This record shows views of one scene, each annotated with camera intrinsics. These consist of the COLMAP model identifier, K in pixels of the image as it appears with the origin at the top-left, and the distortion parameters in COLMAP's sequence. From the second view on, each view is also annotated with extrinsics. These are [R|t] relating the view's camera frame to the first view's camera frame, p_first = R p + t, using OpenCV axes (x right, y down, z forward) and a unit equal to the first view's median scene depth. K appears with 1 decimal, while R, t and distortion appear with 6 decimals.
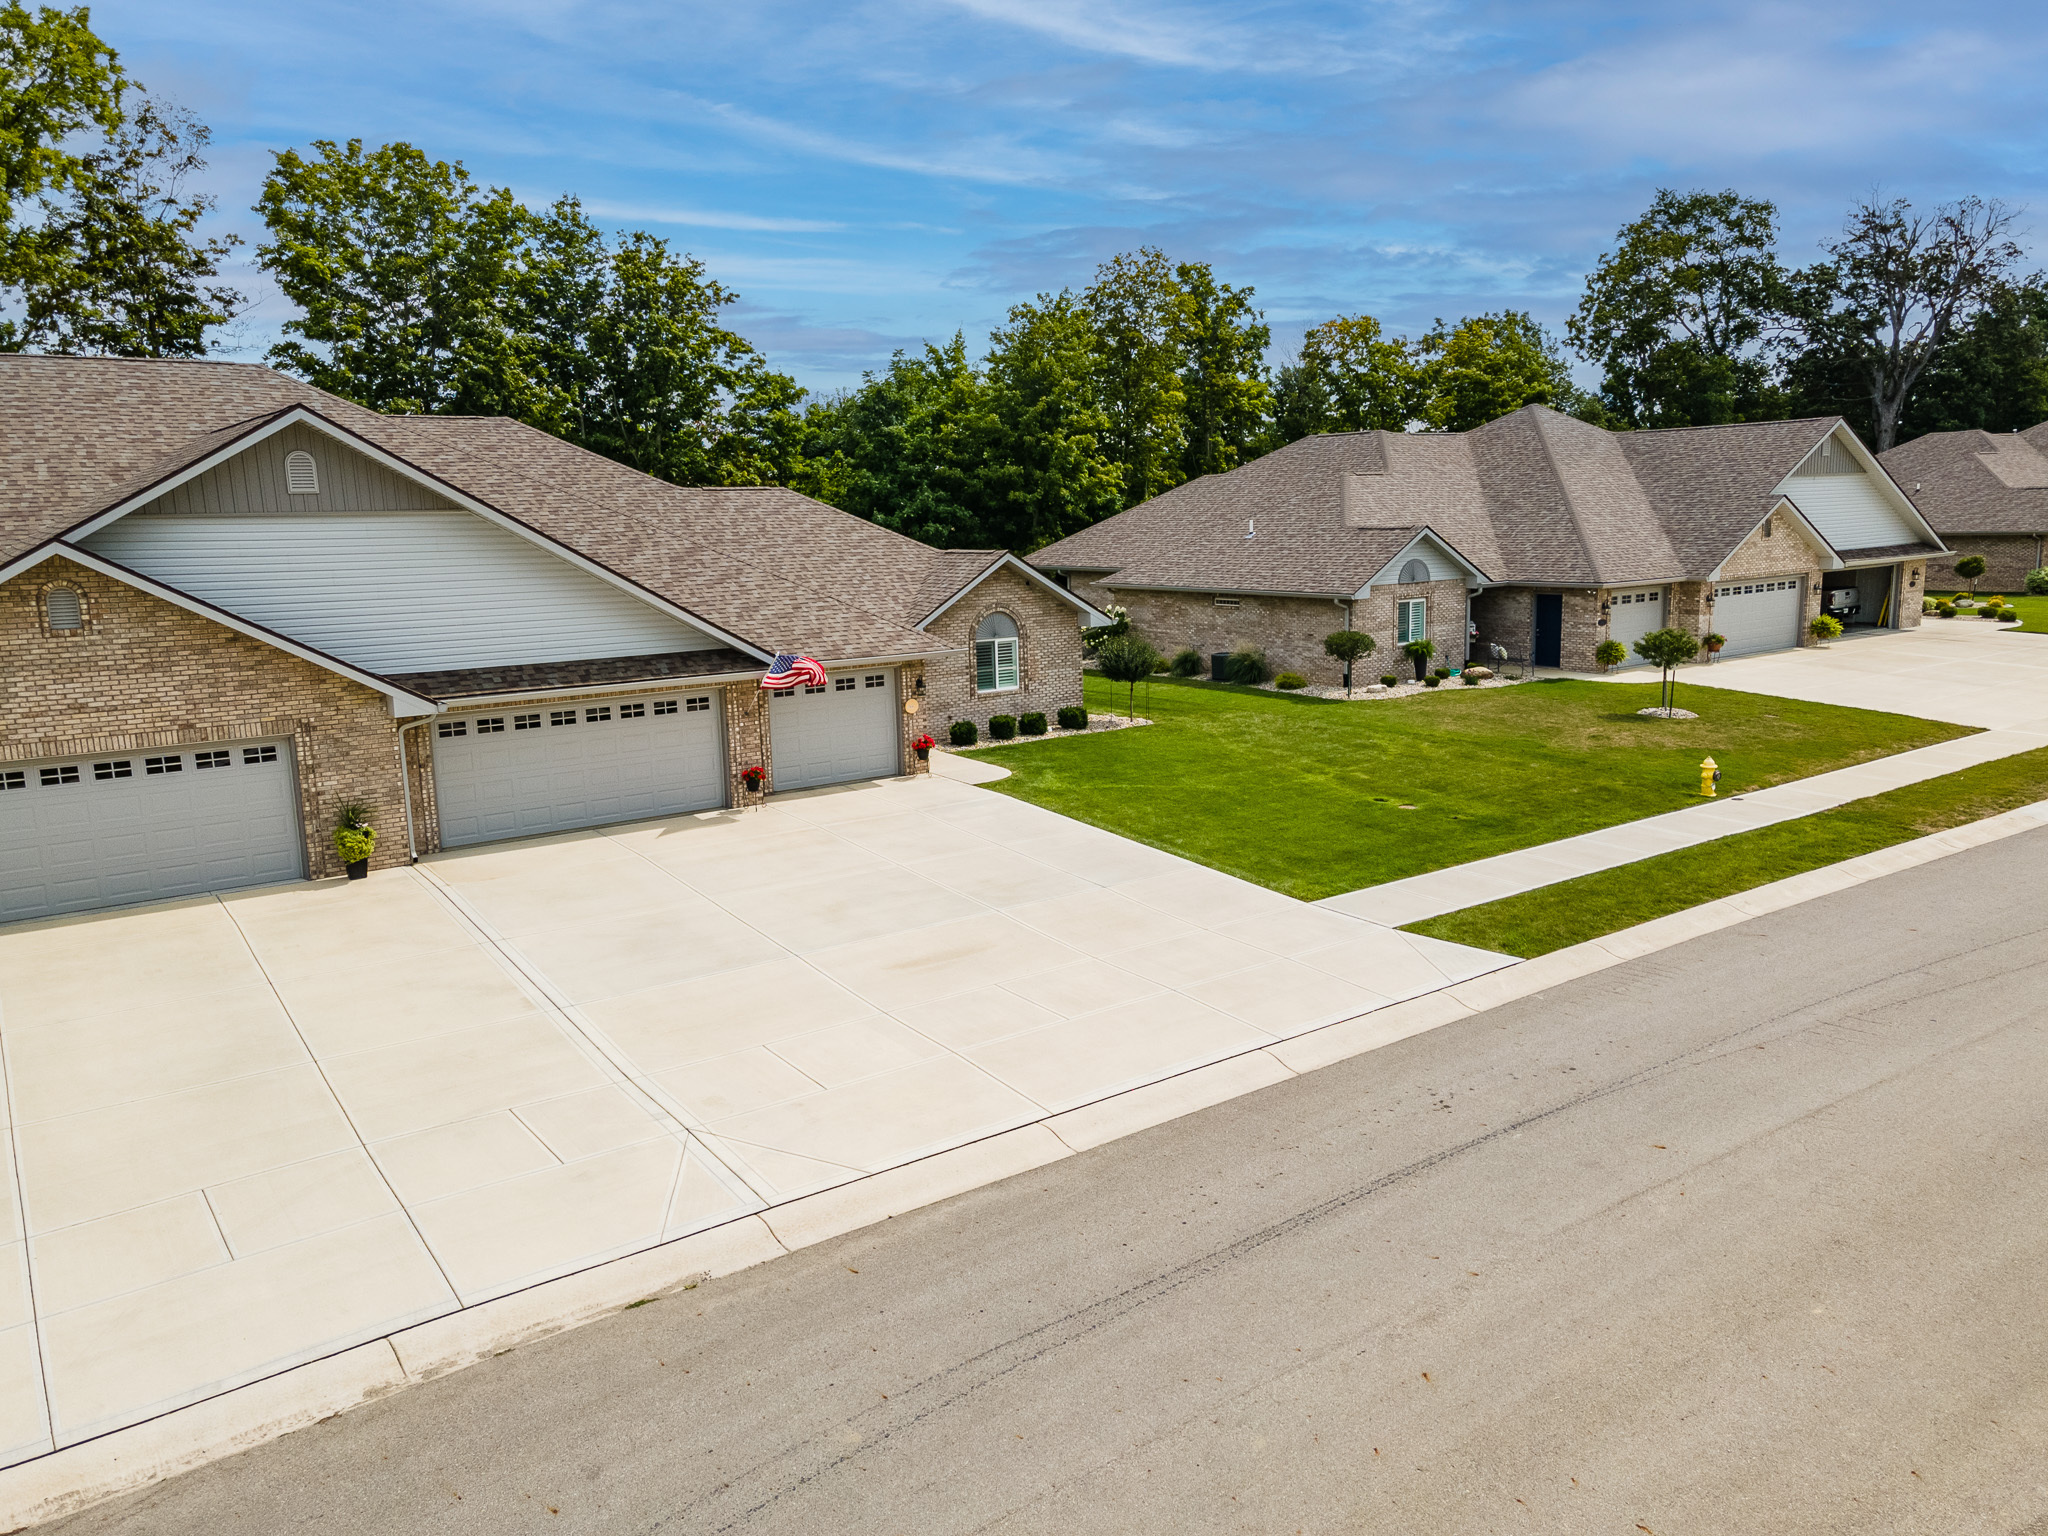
lens RADIAL K [[1493.8, 0, 1029.5], [0, 1493.8, 755.5], [0, 0, 1]] dist [0.040692, 0.024137]
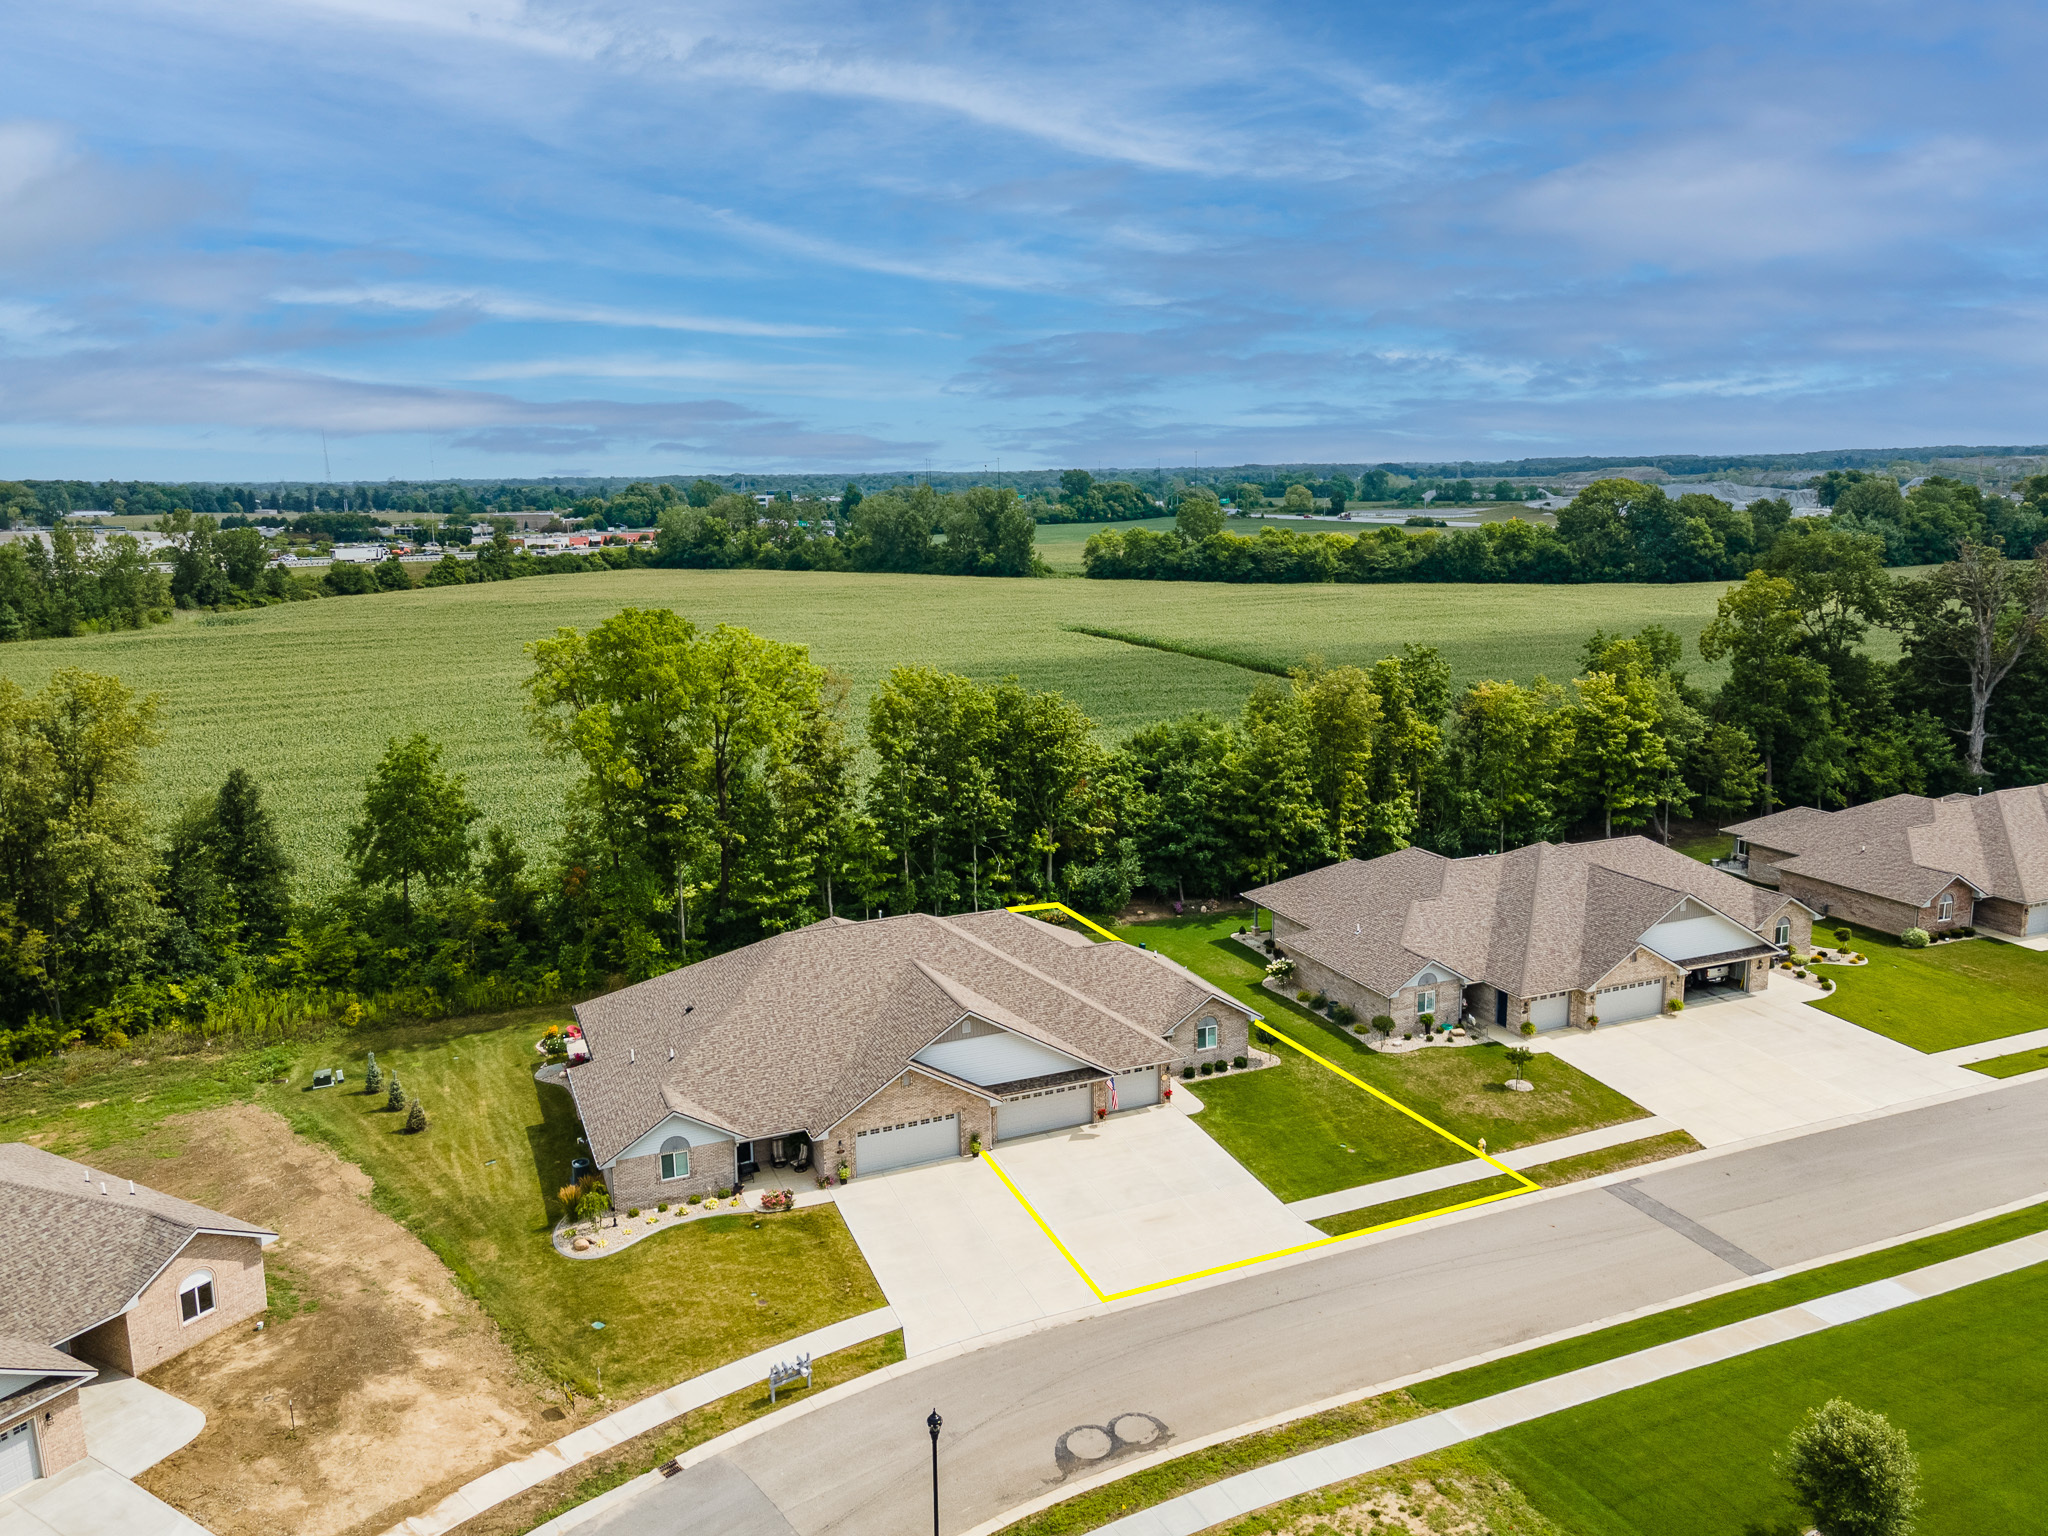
lens RADIAL K [[1493.8, 0, 1029.2], [0, 1493.8, 770.1], [0, 0, 1]] dist [0.040692, 0.024137]
pose [[0.975858, 0.052277, -0.212057, 0.227212], [-0.045157, 0.998246, 0.038286, -0.699580], [0.213686, -0.027786, 0.976507, -1.640821]]
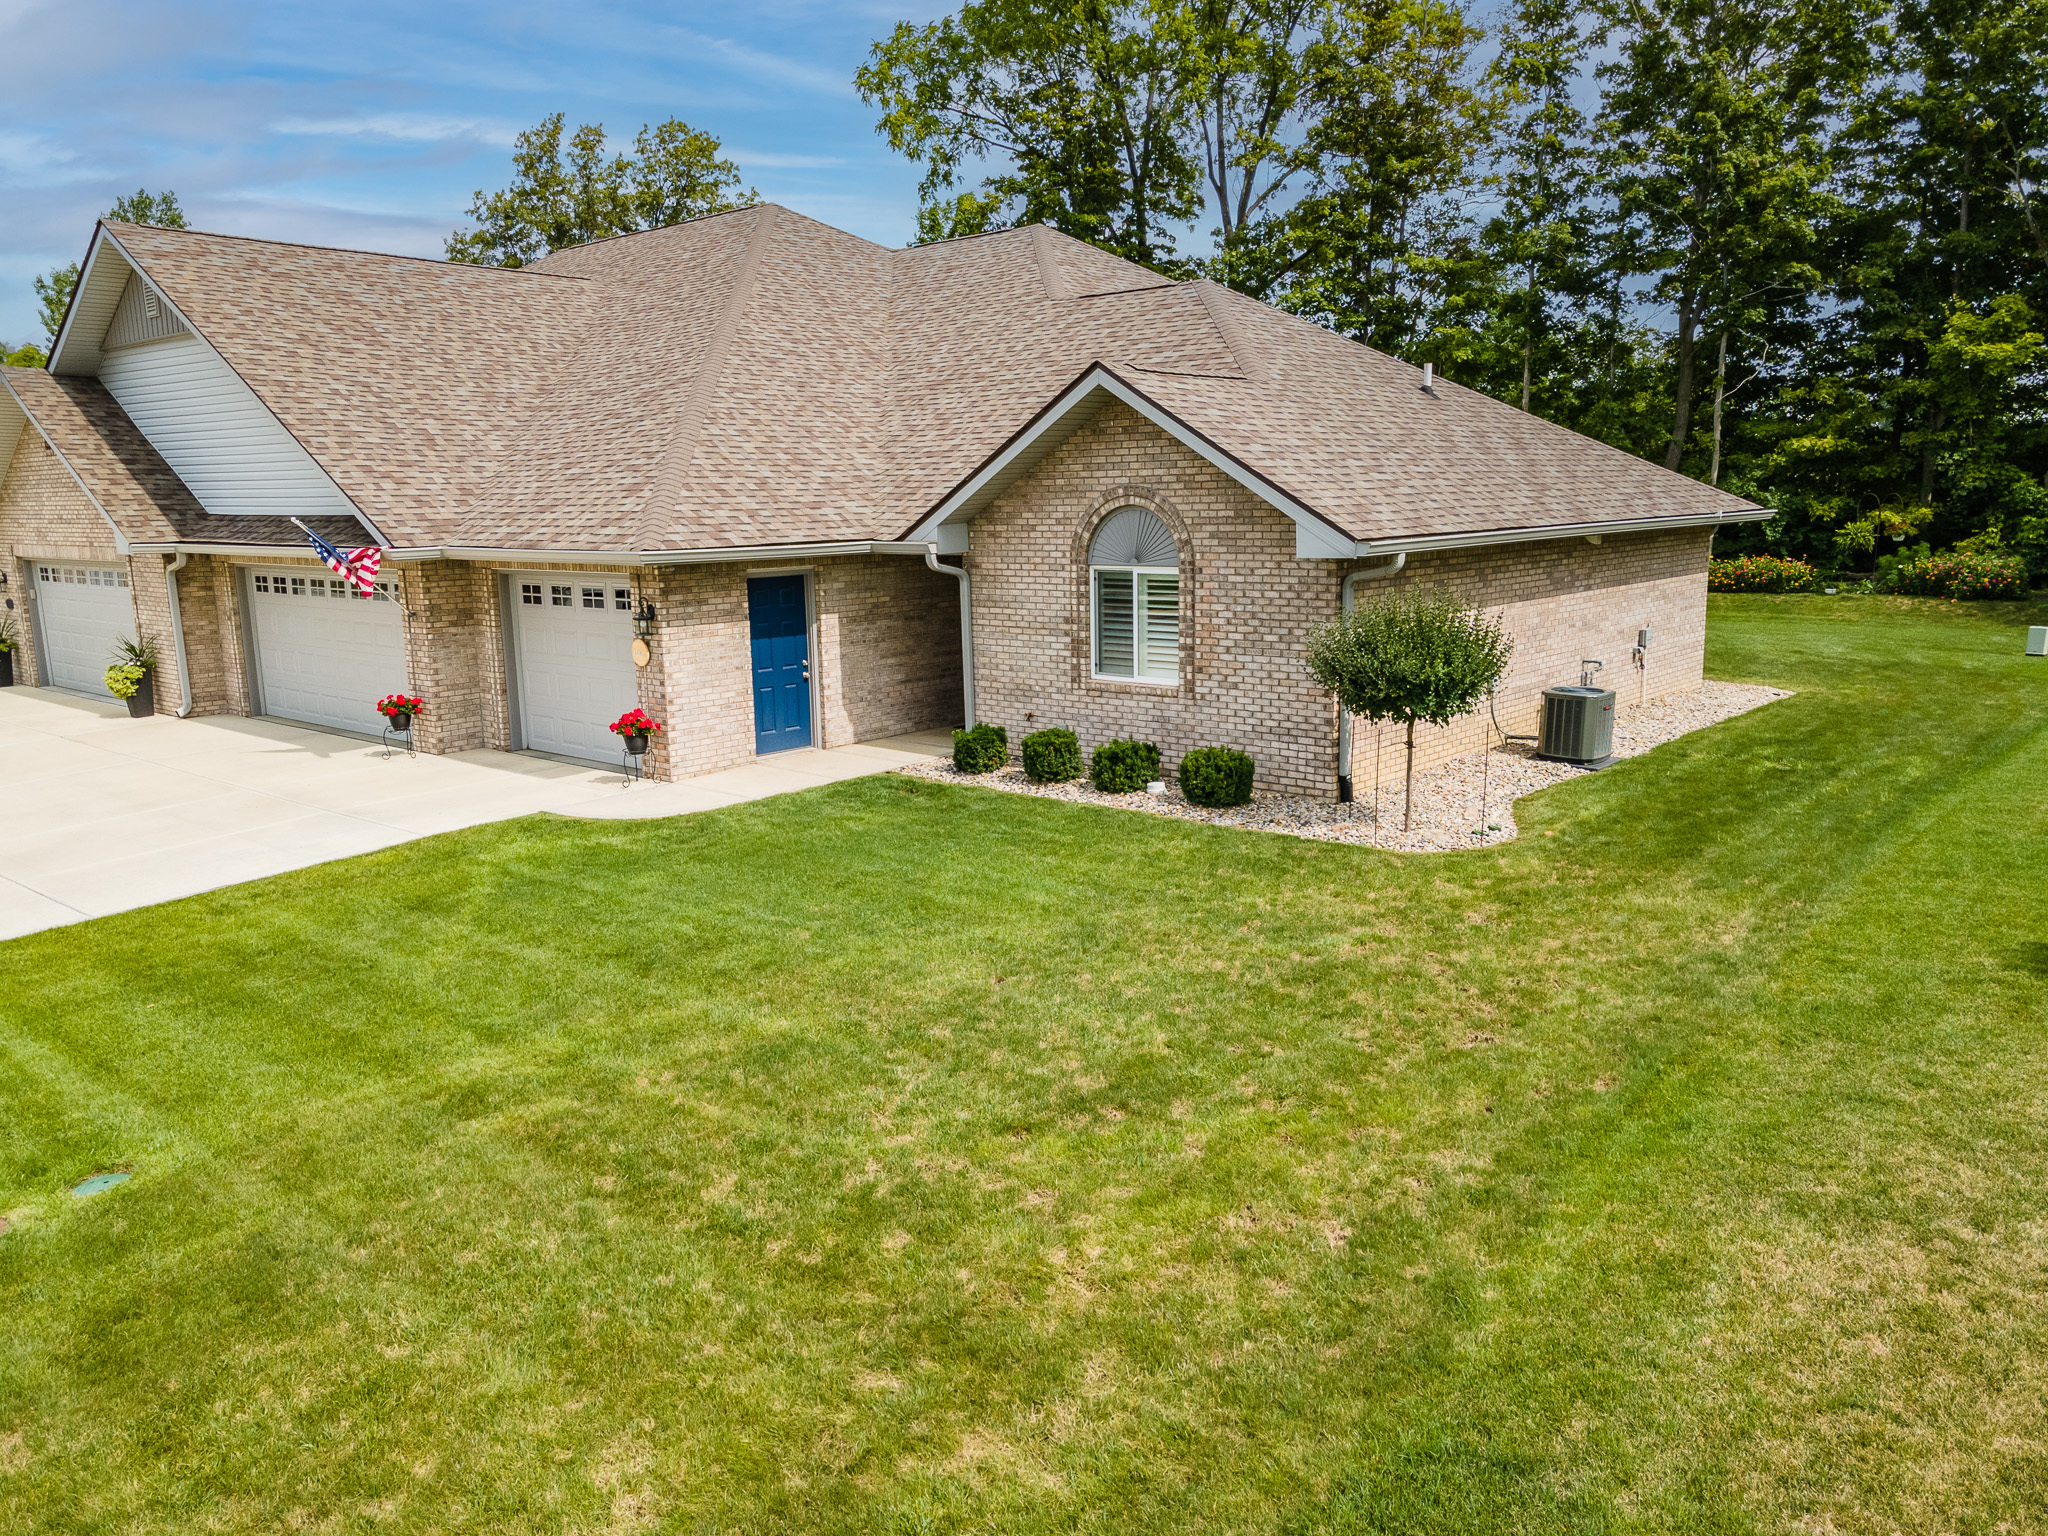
lens RADIAL K [[1493.8, 0, 1025.7], [0, 1493.8, 758.4], [0, 0, 1]] dist [0.040692, 0.024137]
pose [[0.218466, 0.190736, -0.957023, 0.529972], [-0.147926, 0.975852, 0.160721, -0.114630], [0.964568, 0.106456, 0.241405, 1.112322]]
